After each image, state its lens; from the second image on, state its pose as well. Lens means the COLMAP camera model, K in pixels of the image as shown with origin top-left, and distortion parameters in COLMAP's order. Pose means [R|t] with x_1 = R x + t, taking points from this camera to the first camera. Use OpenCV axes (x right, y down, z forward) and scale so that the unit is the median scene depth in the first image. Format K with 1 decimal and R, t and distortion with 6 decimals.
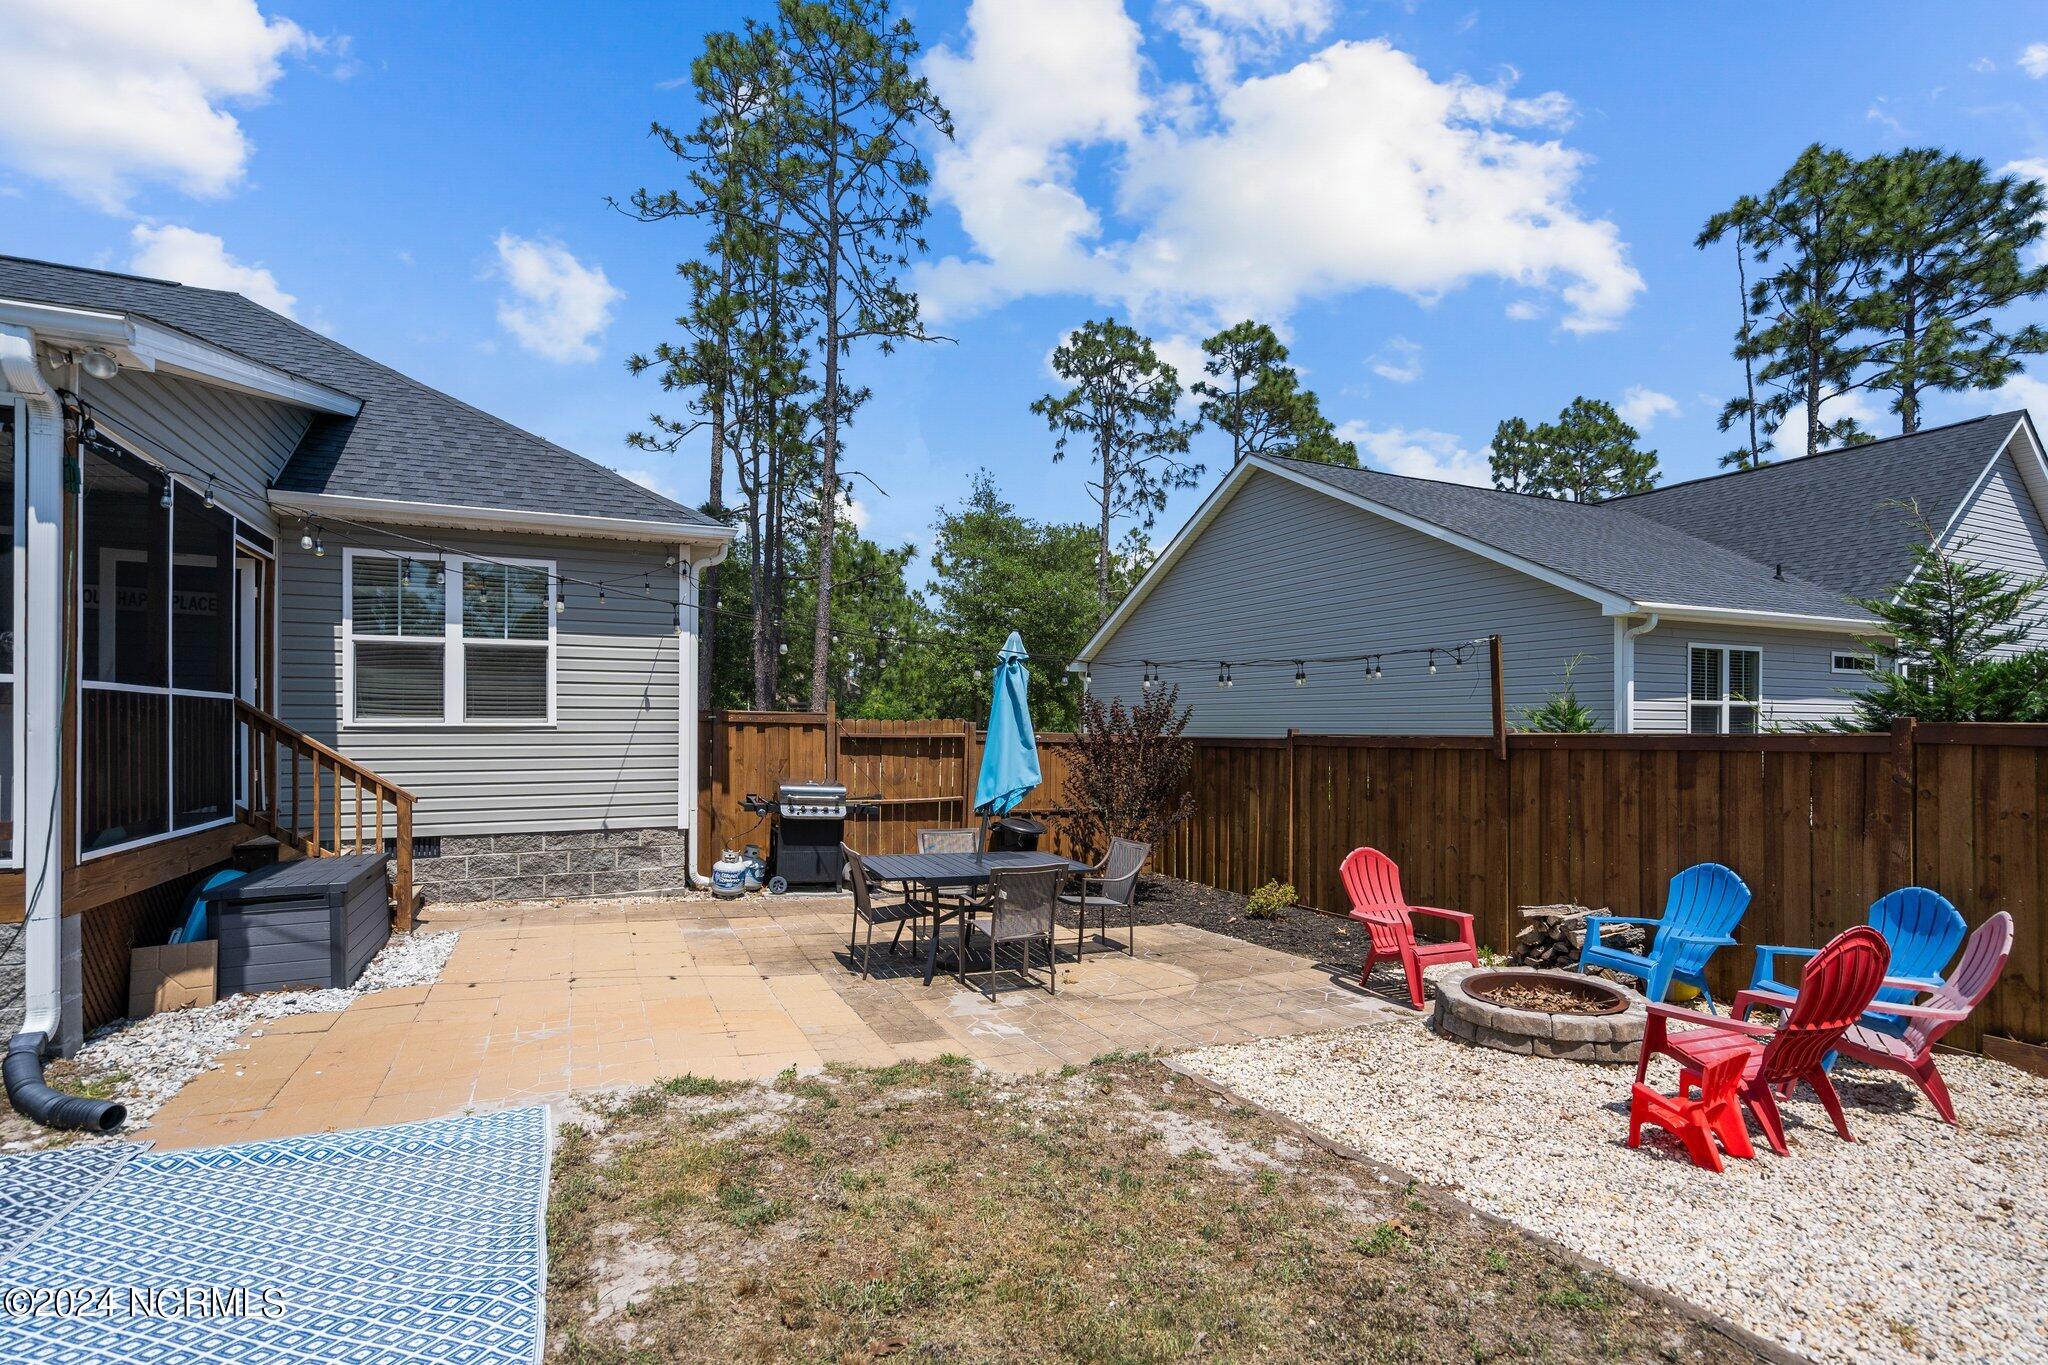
lens RADIAL K [[927.6, 0, 1024.0], [0, 927.6, 682.5], [0, 0, 1]] dist [0.001153, 0.000149]
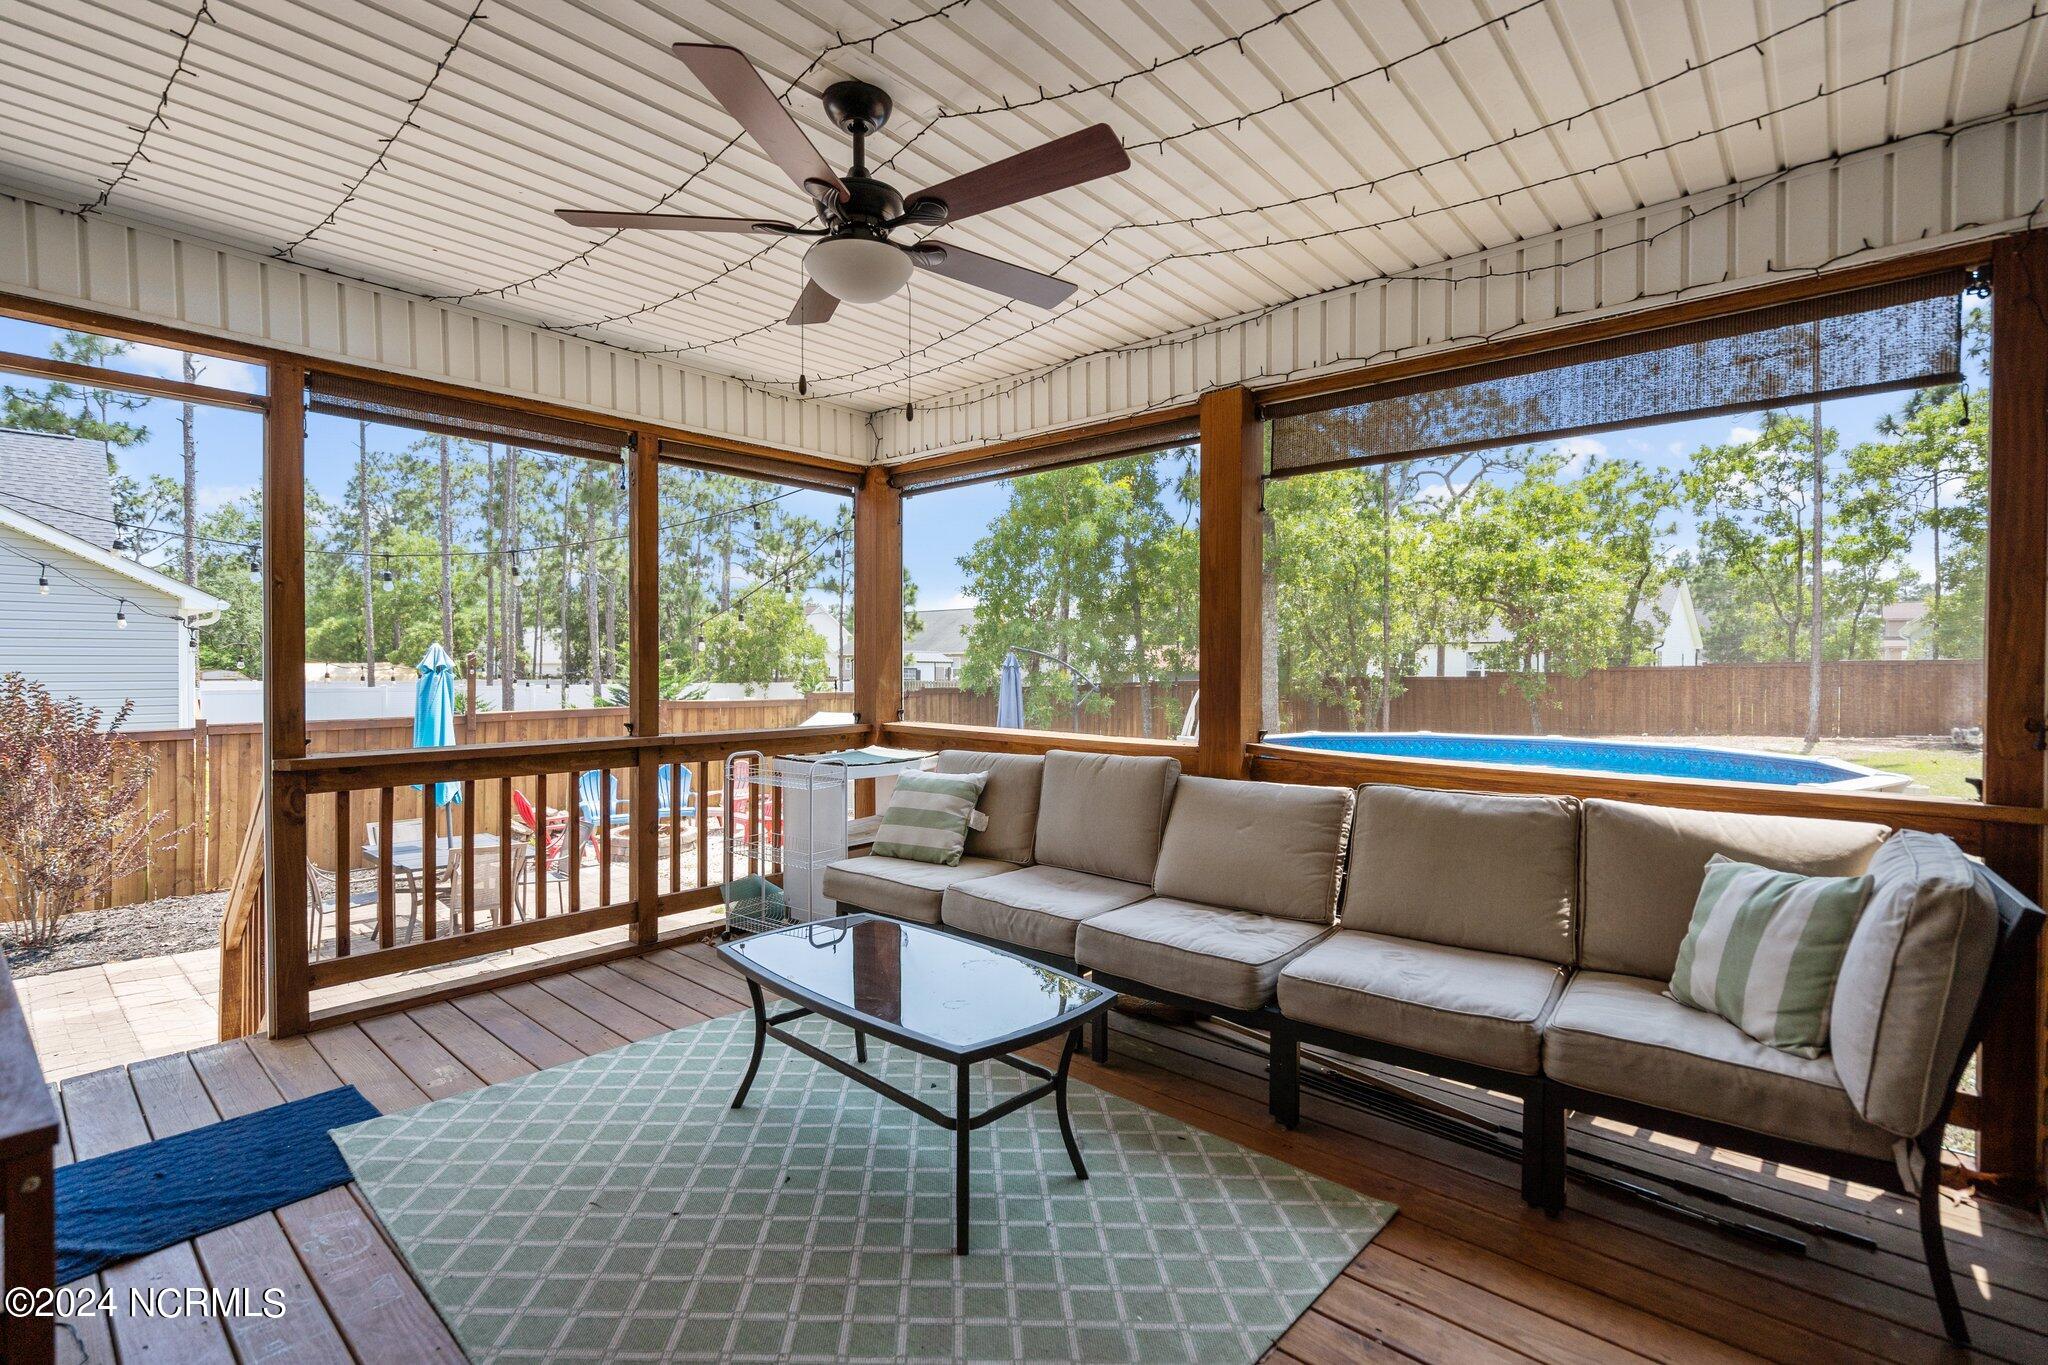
lens RADIAL K [[927.6, 0, 1024.0], [0, 927.6, 682.5], [0, 0, 1]] dist [0.001153, 0.000149]
pose [[-0.397307, -0.017148, 0.917526, -1.696789], [-0.045640, 0.998957, -0.001093, -0.042144], [-0.916550, -0.042310, -0.397675, 1.055291]]
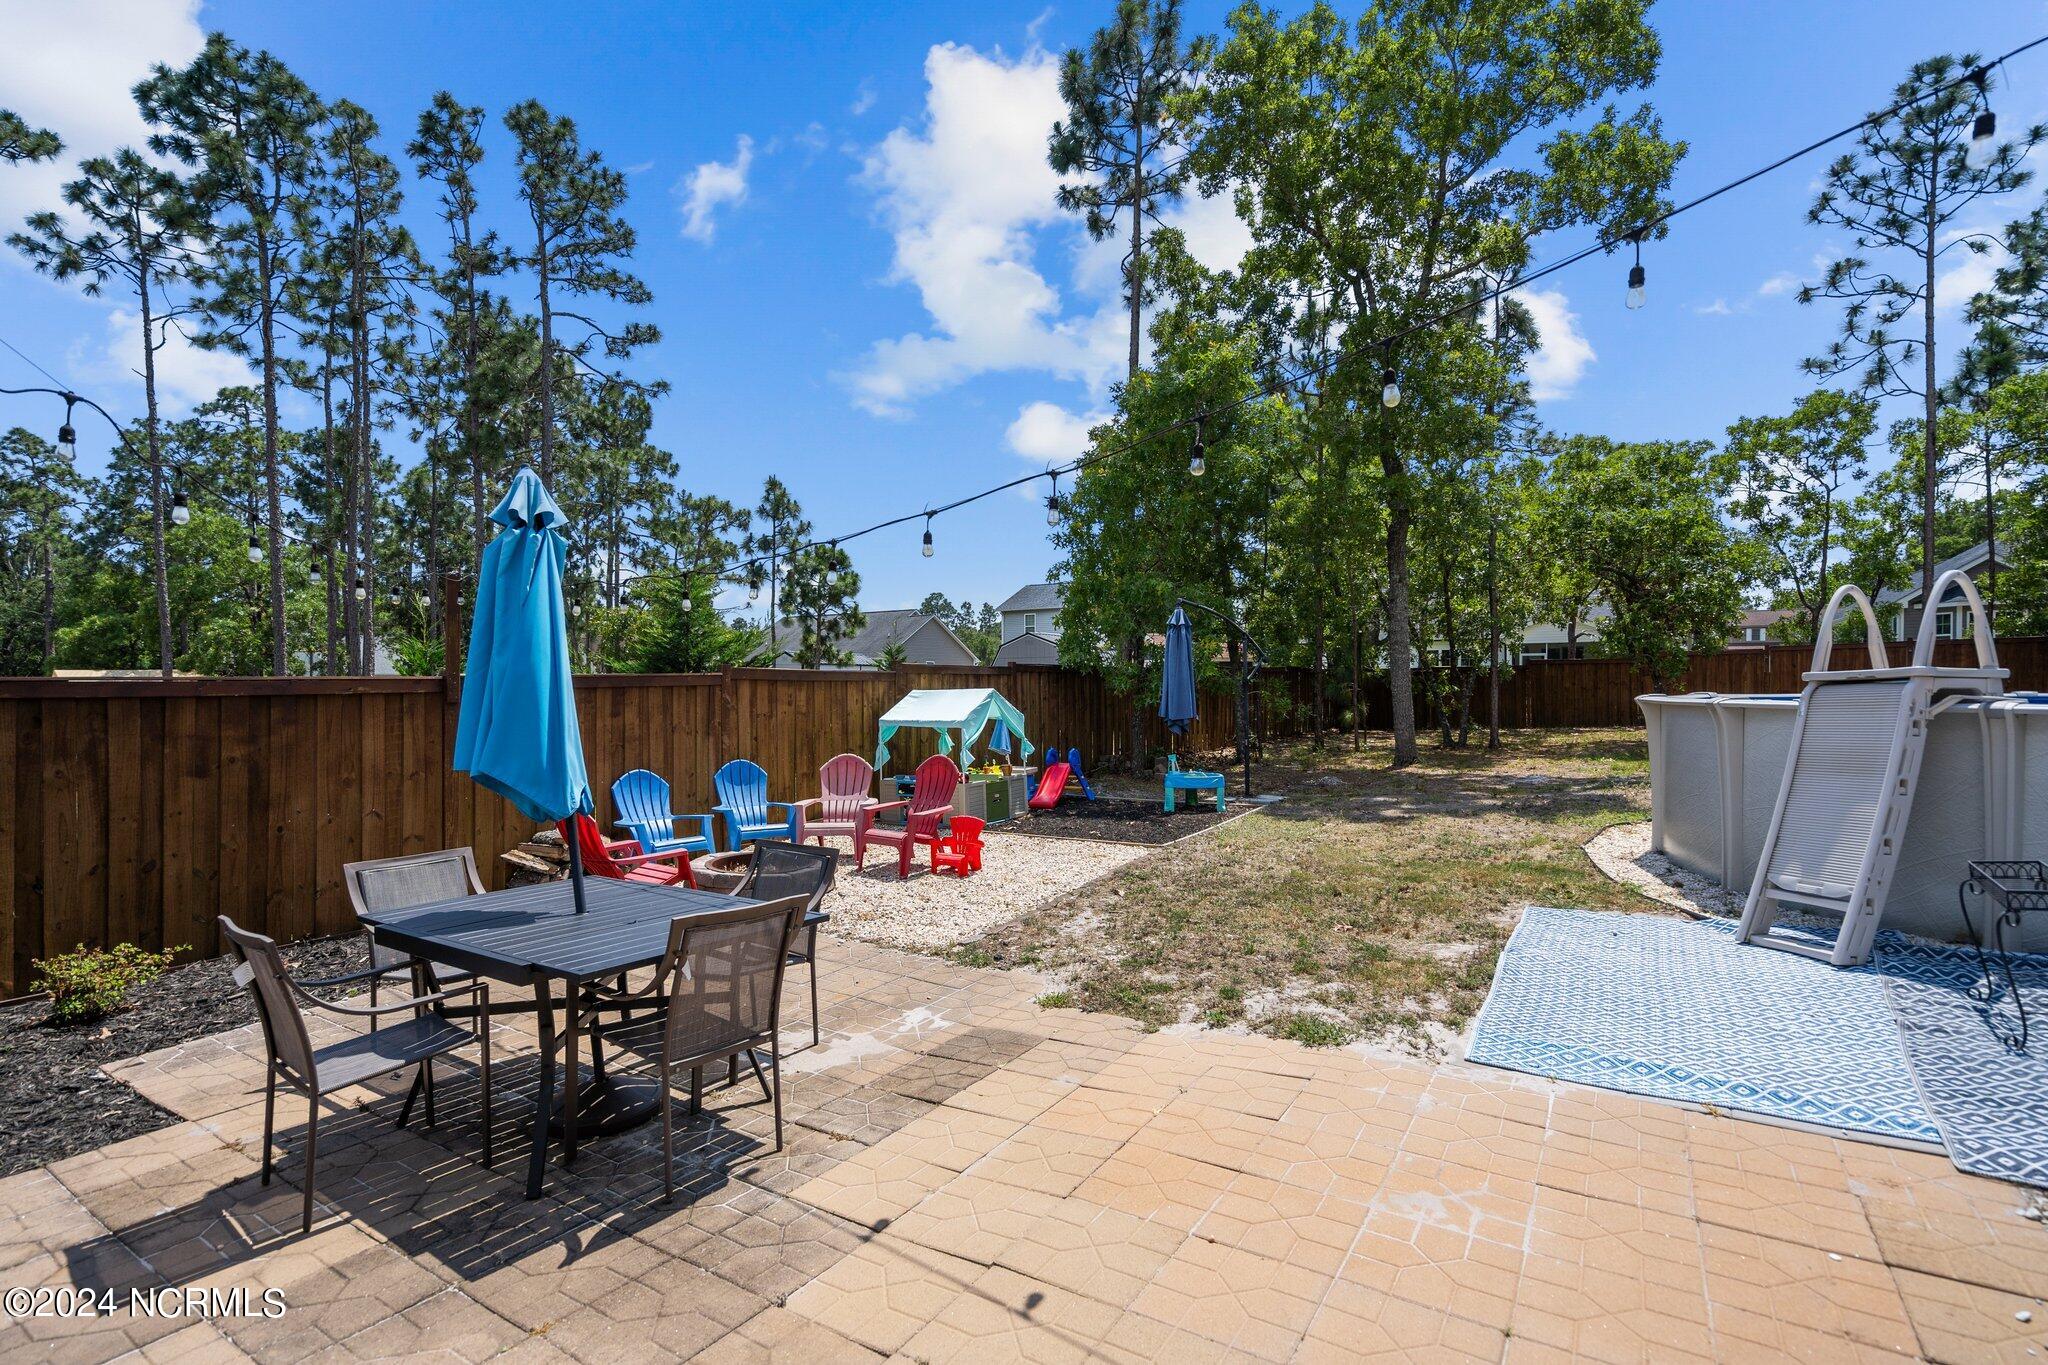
lens RADIAL K [[958.0, 0, 1024.0], [0, 958.0, 682.5], [0, 0, 1]] dist [-0.002028, -0.000617]
pose [[-0.523130, 0.005672, 0.852234, -0.791609], [-0.032892, 0.999098, -0.026840, 0.095278], [-0.851618, -0.042072, -0.522472, 1.366254]]
